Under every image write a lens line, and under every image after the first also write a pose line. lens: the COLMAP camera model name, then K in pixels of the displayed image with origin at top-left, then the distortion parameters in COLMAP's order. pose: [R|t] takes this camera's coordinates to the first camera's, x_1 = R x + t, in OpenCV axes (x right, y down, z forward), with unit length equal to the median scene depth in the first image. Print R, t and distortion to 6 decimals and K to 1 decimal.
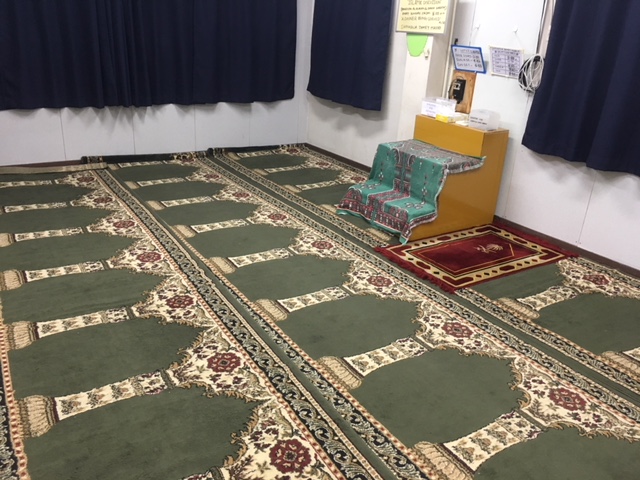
lens RADIAL K [[541.5, 0, 320.0], [0, 541.5, 240.0], [0, 0, 1]] dist [0.041946, -0.019686]
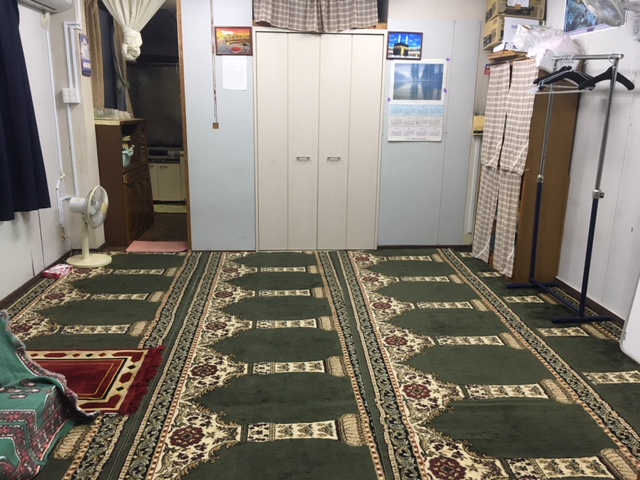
lens RADIAL K [[541.5, 0, 320.0], [0, 541.5, 240.0], [0, 0, 1]] dist [0.041946, -0.019686]
pose [[-0.870217, -0.191064, 0.454112, -0.361155], [0.120856, 0.810787, 0.572729, -0.501488], [-0.477616, 0.553281, -0.682469, 1.156092]]
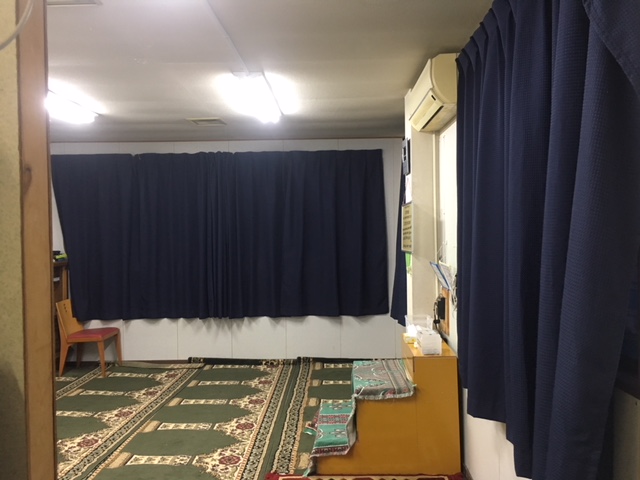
lens RADIAL K [[541.5, 0, 320.0], [0, 541.5, 240.0], [0, 0, 1]] dist [0.041946, -0.019686]
pose [[0.809249, -0.062180, -0.584166, 0.685000], [-0.161524, 0.932507, -0.323018, -0.064741], [0.564824, 0.355759, 0.744587, 0.204304]]
